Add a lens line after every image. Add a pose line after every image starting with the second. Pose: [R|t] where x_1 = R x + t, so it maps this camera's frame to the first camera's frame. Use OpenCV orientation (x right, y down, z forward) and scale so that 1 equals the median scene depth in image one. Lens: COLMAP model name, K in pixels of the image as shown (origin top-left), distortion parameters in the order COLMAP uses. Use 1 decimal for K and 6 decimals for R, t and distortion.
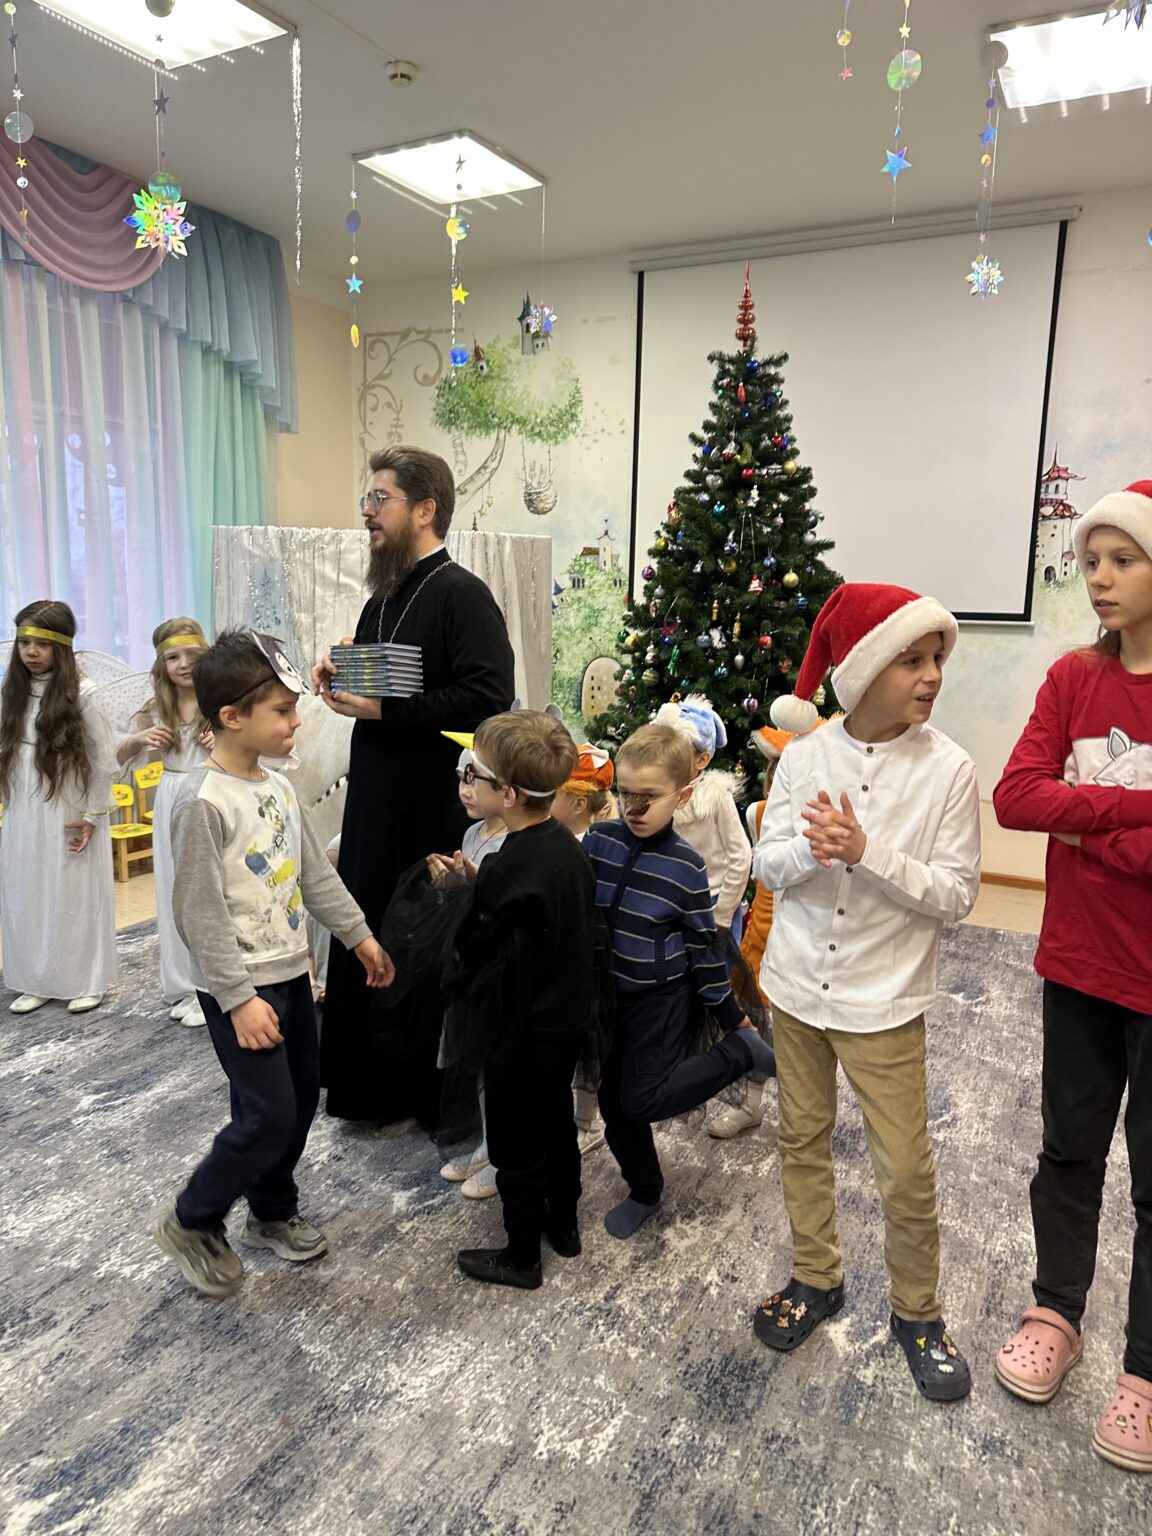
lens RADIAL K [[1068.1, 0, 591.6], [0, 1068.1, 772.8], [0, 0, 1]] dist [0.190885, -0.427285]
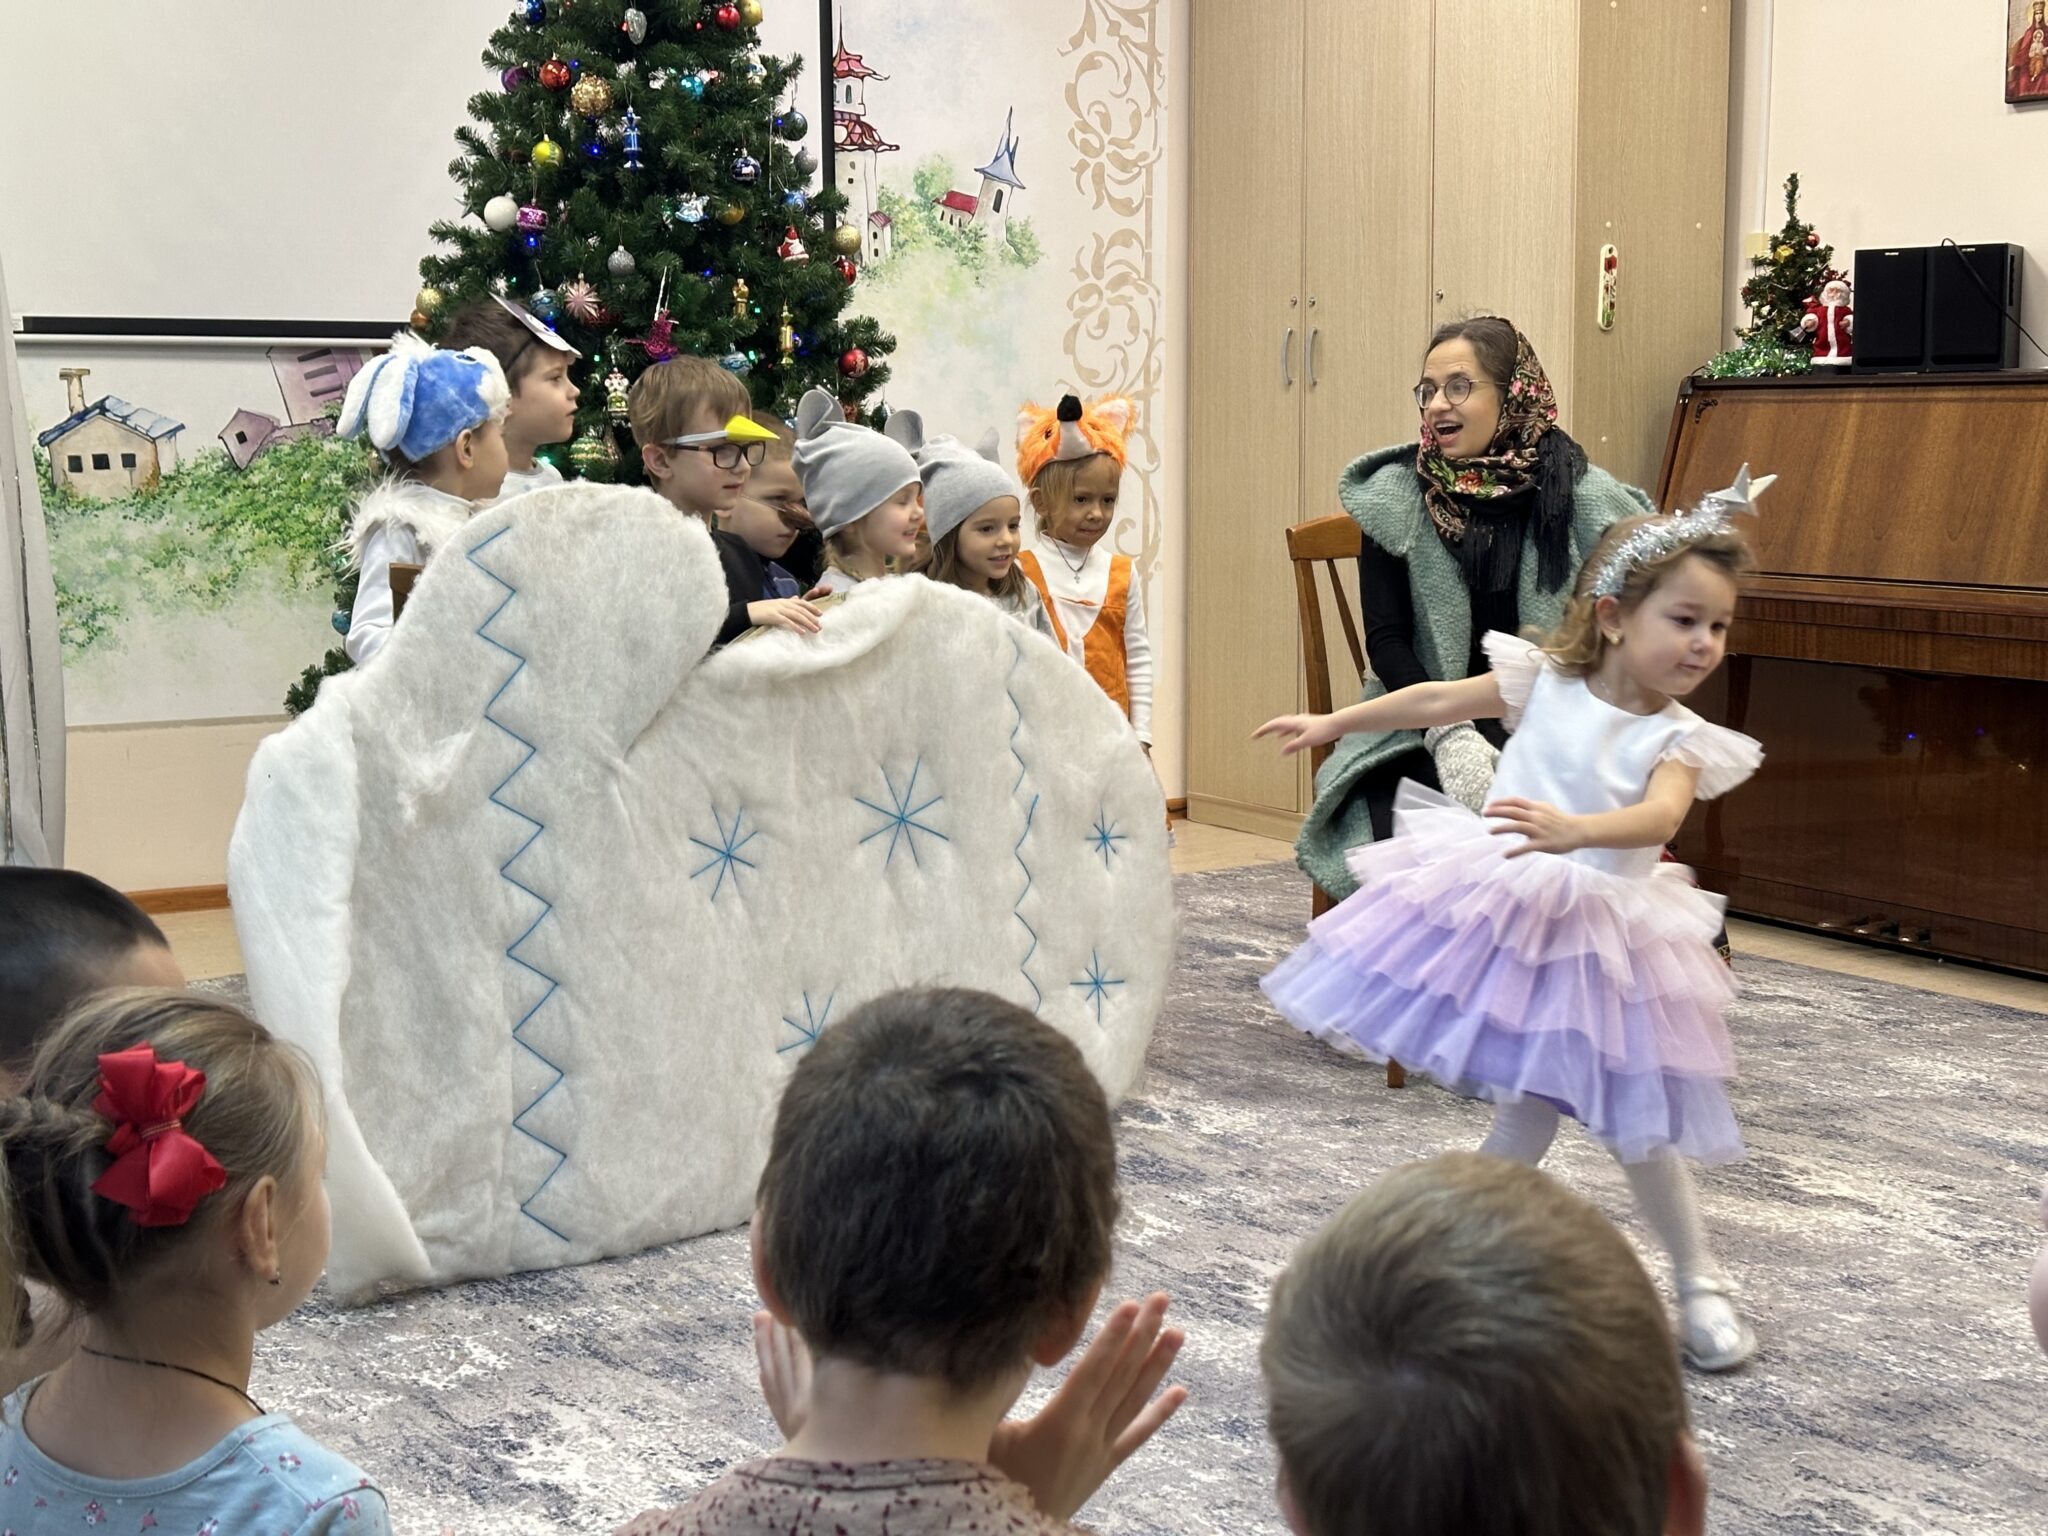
lens RADIAL K [[2816.4, 0, 1005.0], [0, 2816.4, 754.4], [0, 0, 1]] dist [0.194752, -0.406232]
pose [[0.525082, -0.132478, 0.840677, -0.633804], [0.159215, 0.985661, 0.055881, -0.004316], [-0.836026, 0.104506, 0.538645, 0.178933]]
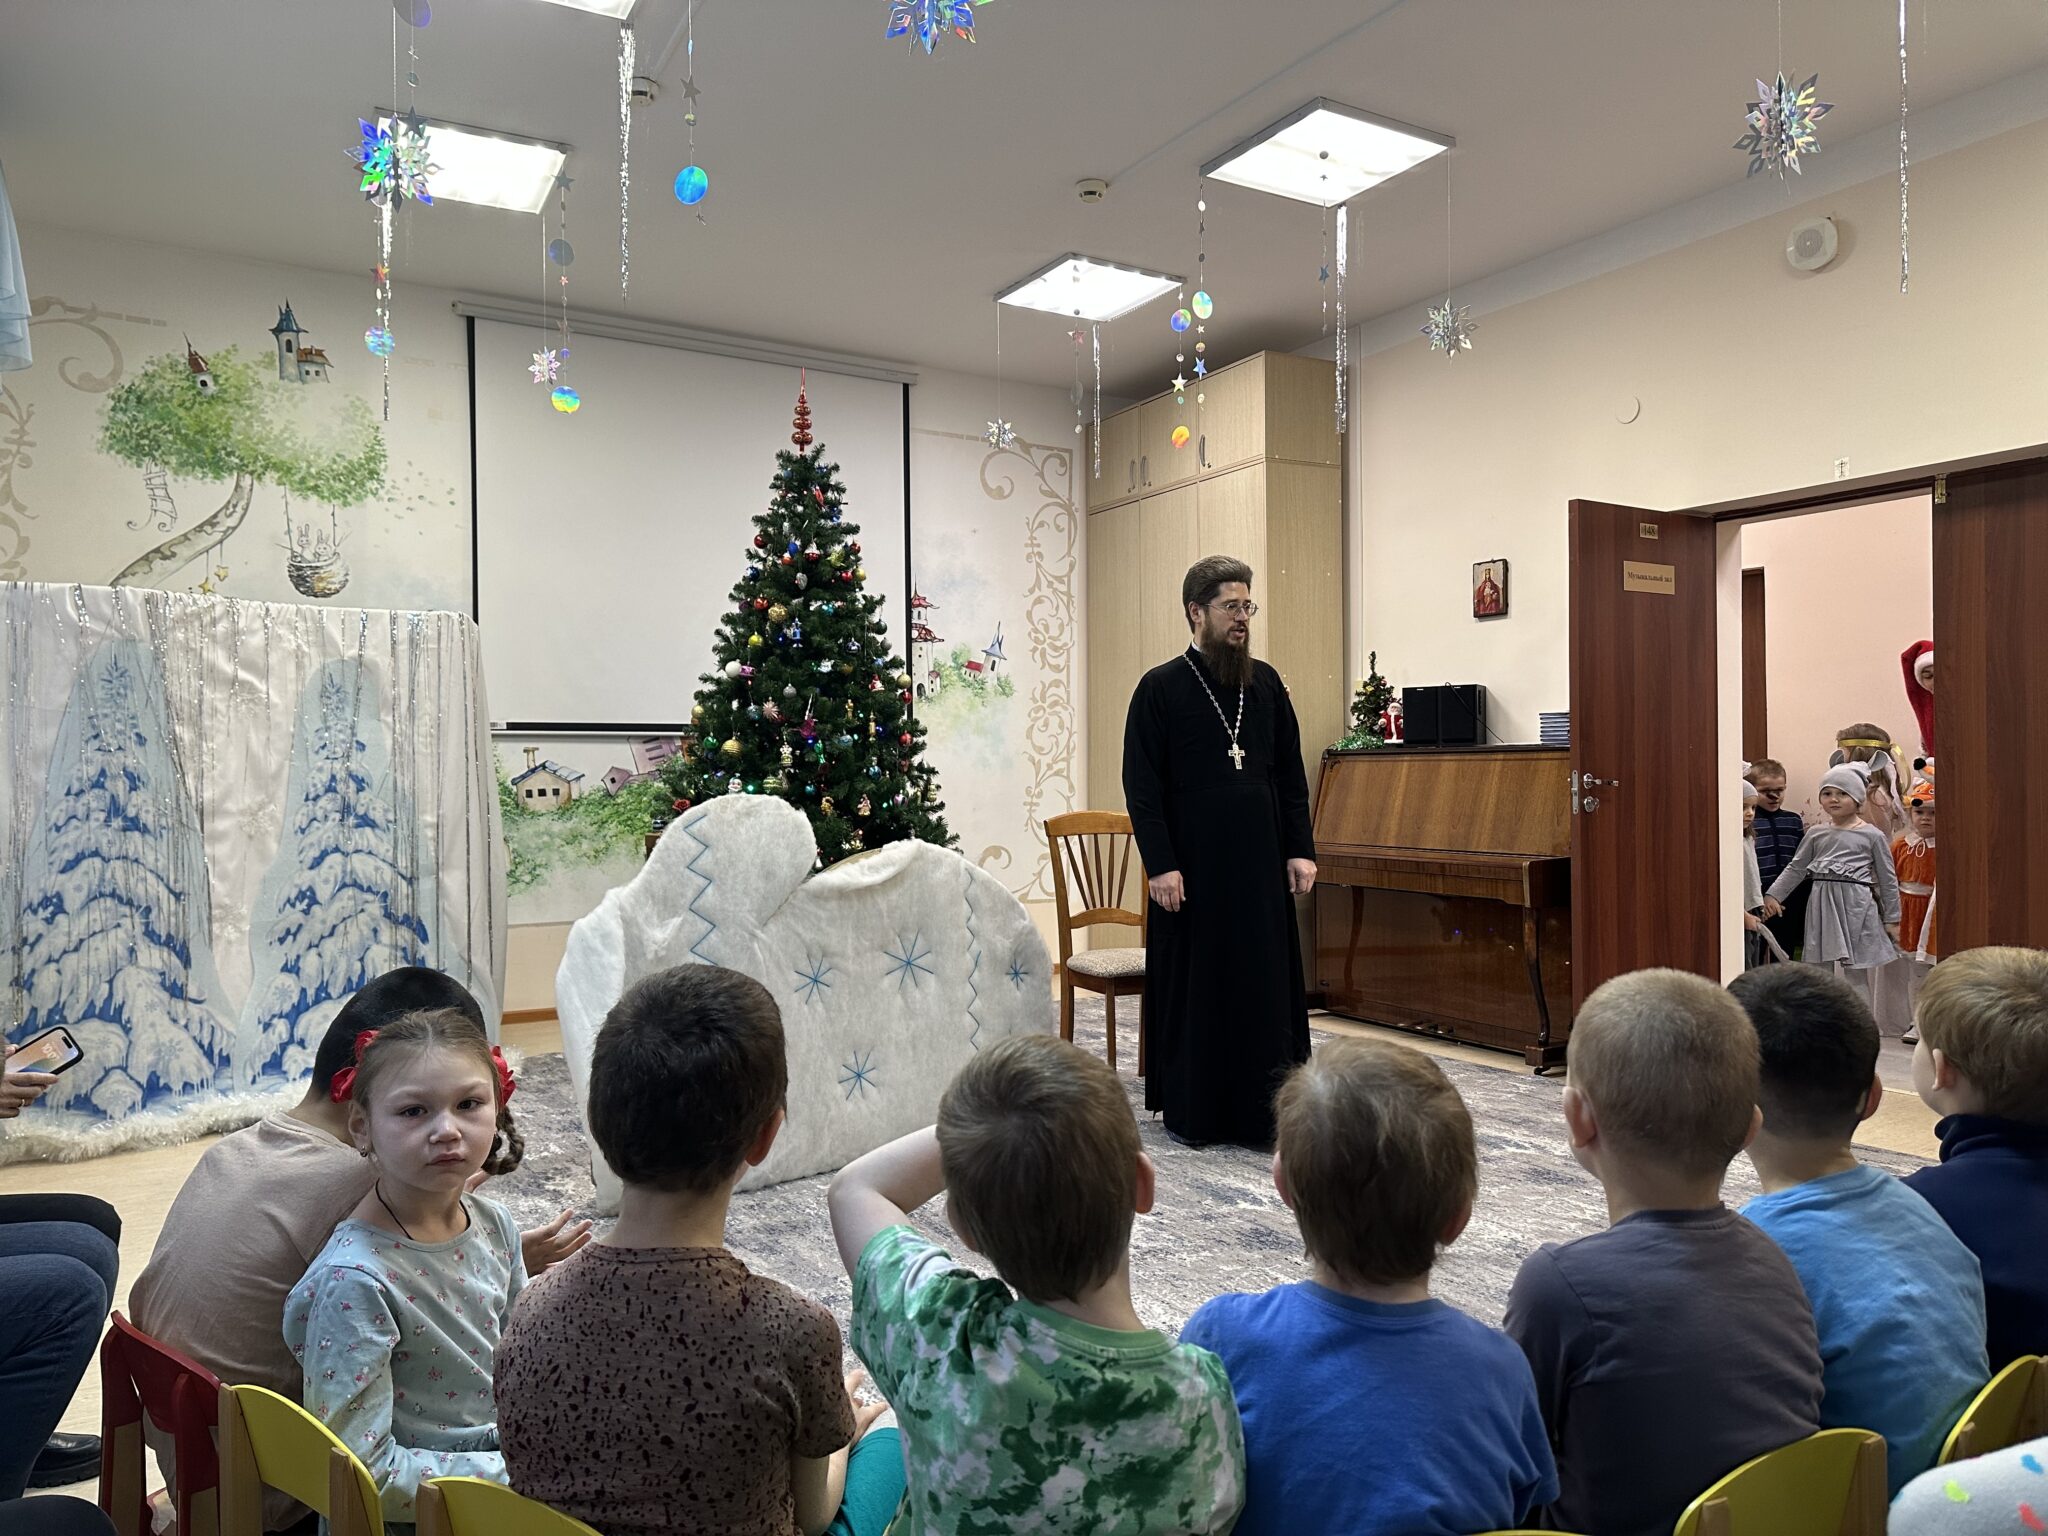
lens RADIAL K [[1409.6, 0, 1021.4], [0, 1409.6, 769.1], [0, 0, 1]] dist [0.155918, -0.274709]
pose [[0.537614, -0.026490, 0.842775, -0.615685], [0.159912, 0.984570, -0.071062, 0.010880], [-0.827889, 0.172974, 0.533555, 0.145059]]
